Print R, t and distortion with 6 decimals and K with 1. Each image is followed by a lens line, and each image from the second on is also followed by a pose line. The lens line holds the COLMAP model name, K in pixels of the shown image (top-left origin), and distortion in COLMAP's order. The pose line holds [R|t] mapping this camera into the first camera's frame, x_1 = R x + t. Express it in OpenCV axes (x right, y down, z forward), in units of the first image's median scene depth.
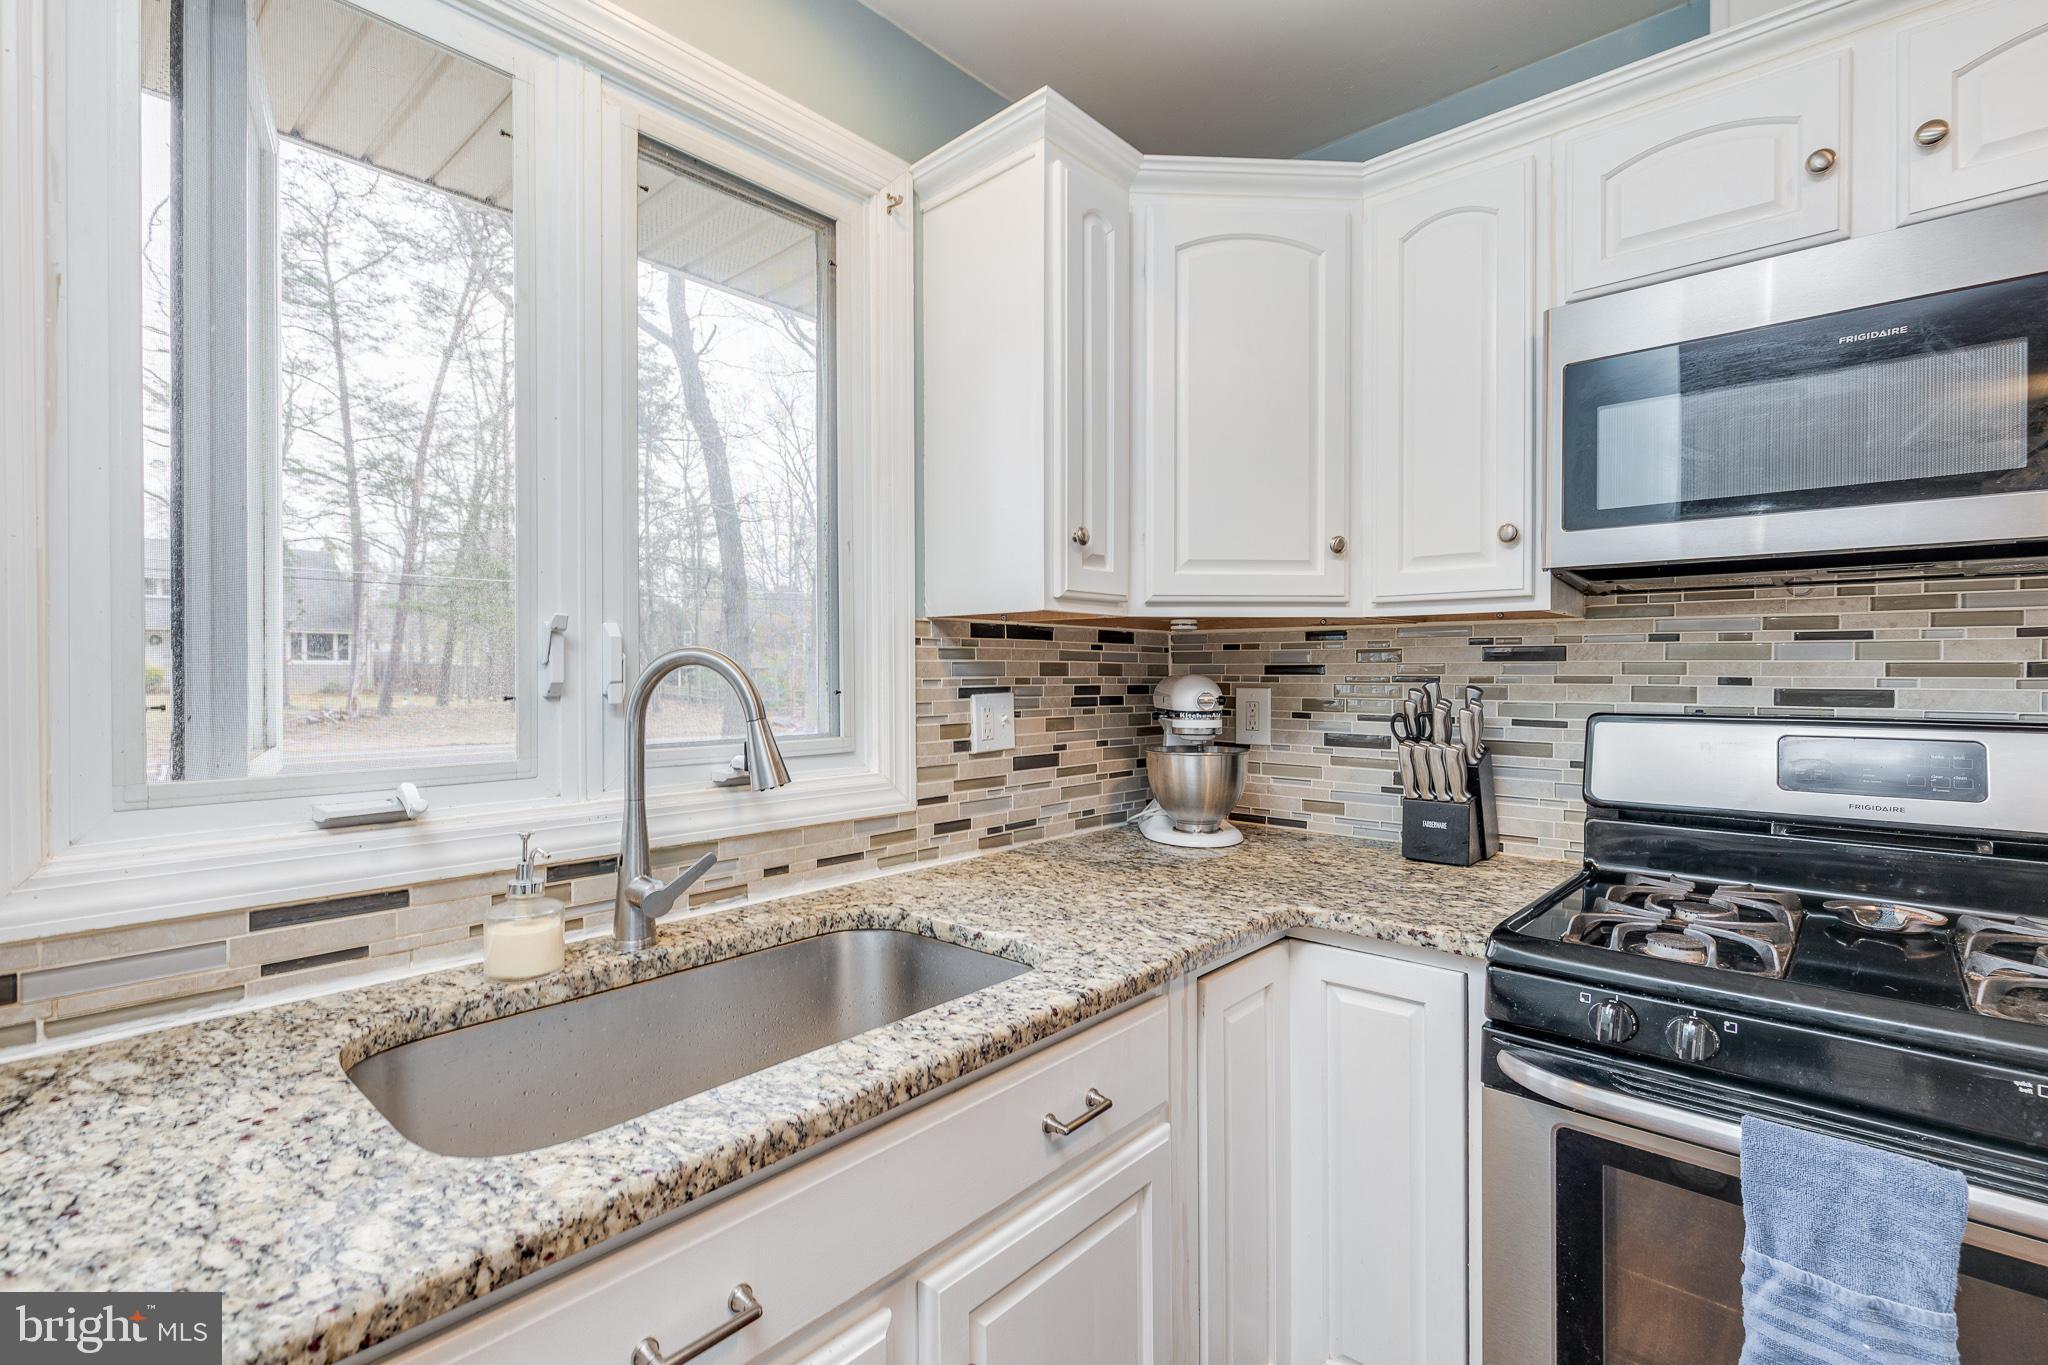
lens RADIAL K [[925.7, 0, 1018.5], [0, 925.7, 673.2], [0, 0, 1]] dist [0.005029, -0.002616]
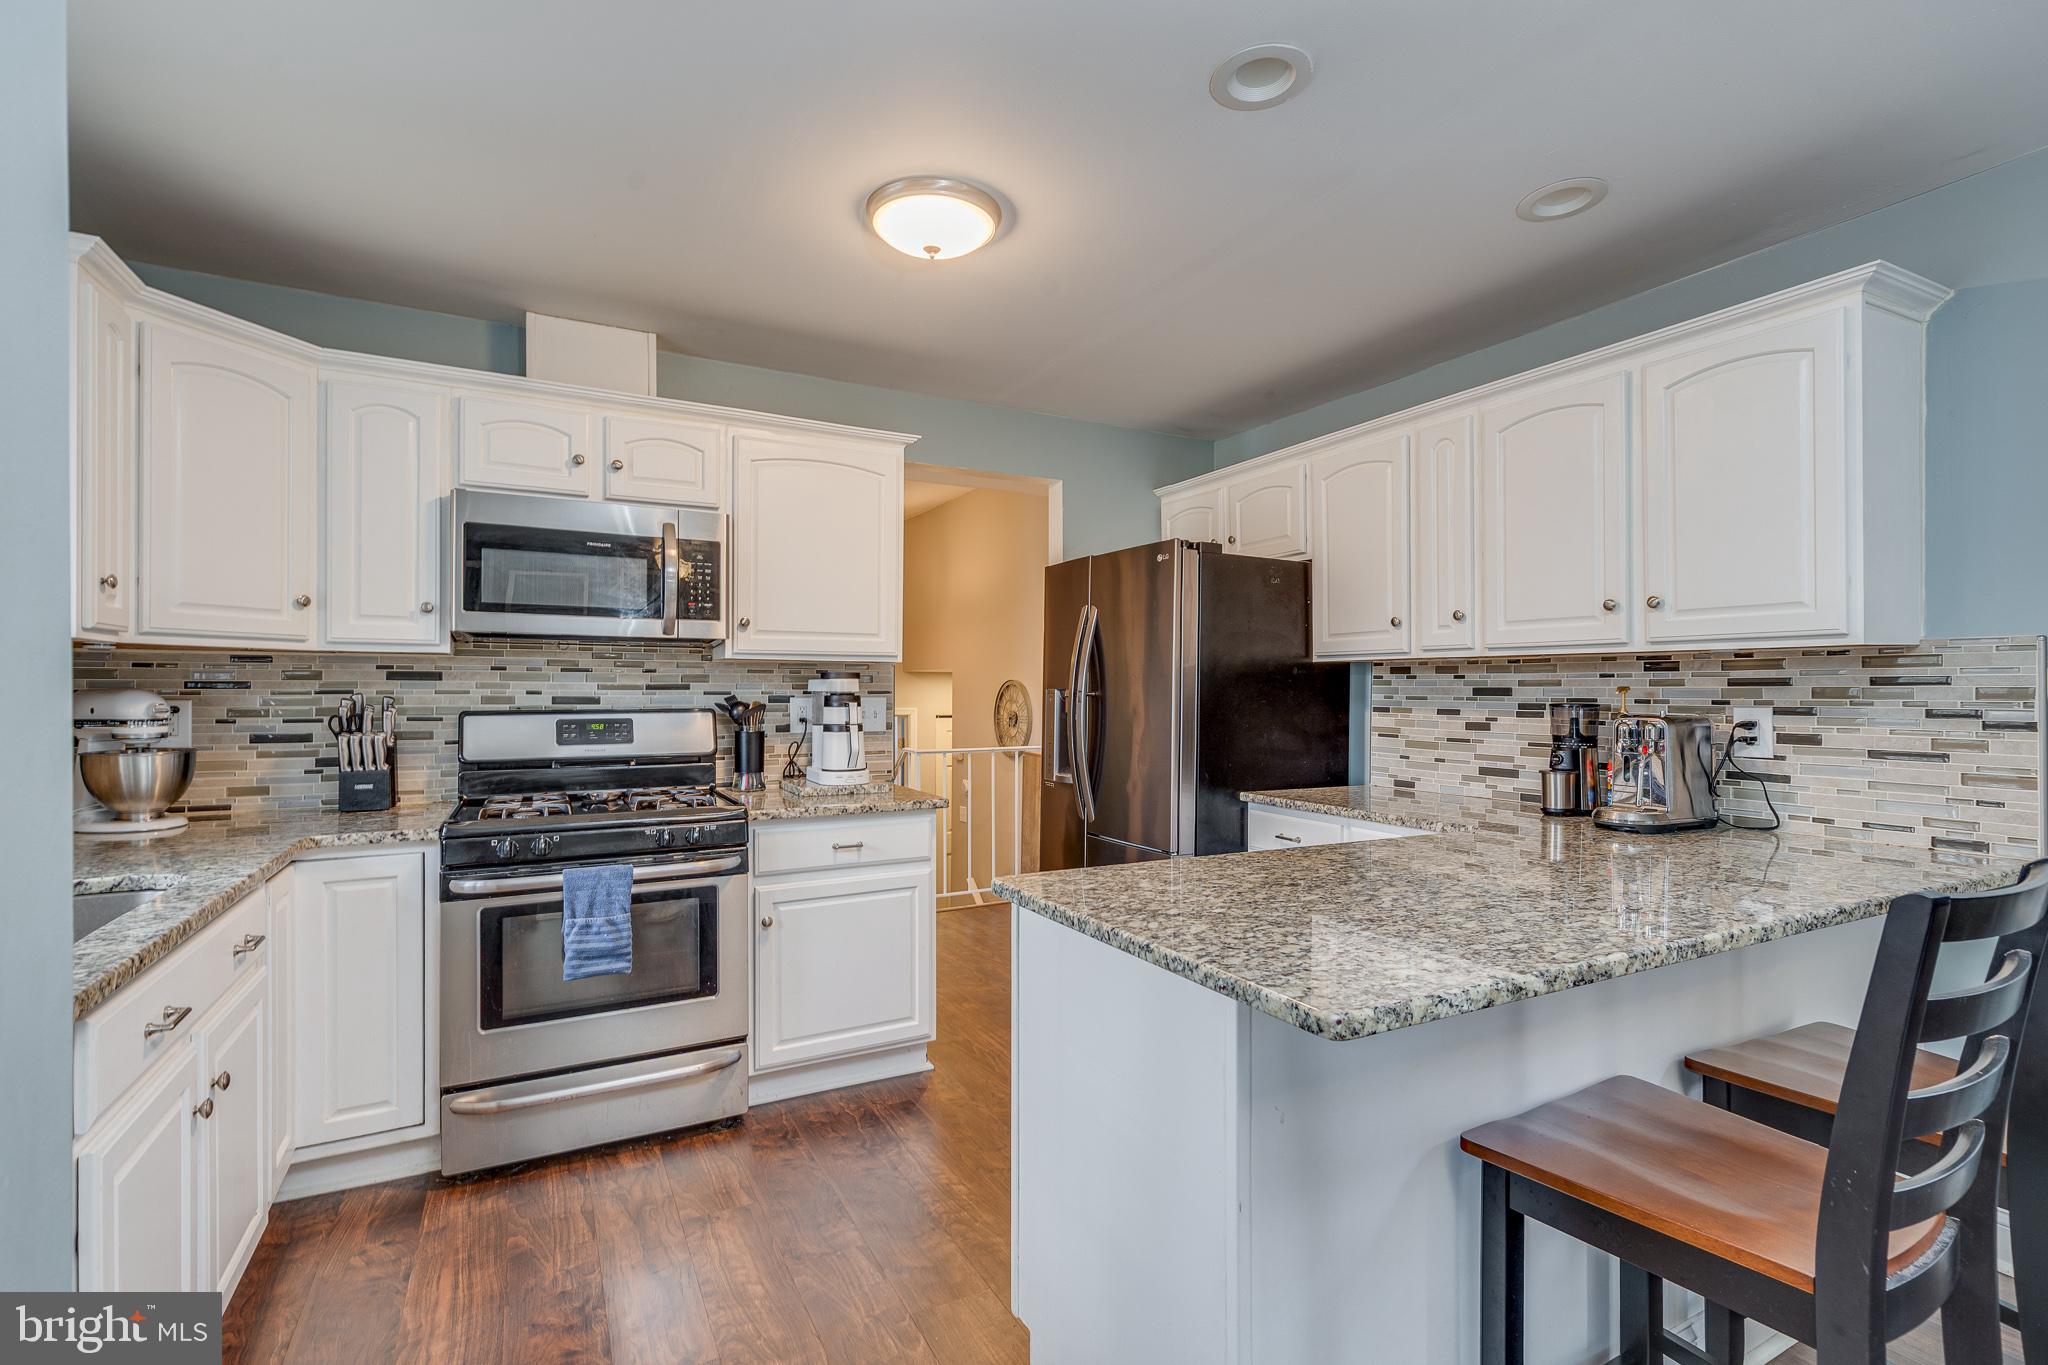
lens RADIAL K [[925.7, 0, 1027.3], [0, 925.7, 690.5], [0, 0, 1]] dist [0.005029, -0.002616]
pose [[0.337233, -0.001590, 0.941420, -0.660121], [-0.000434, 0.999998, 0.001844, 0.000499], [-0.941421, -0.001030, 0.337232, -0.581744]]
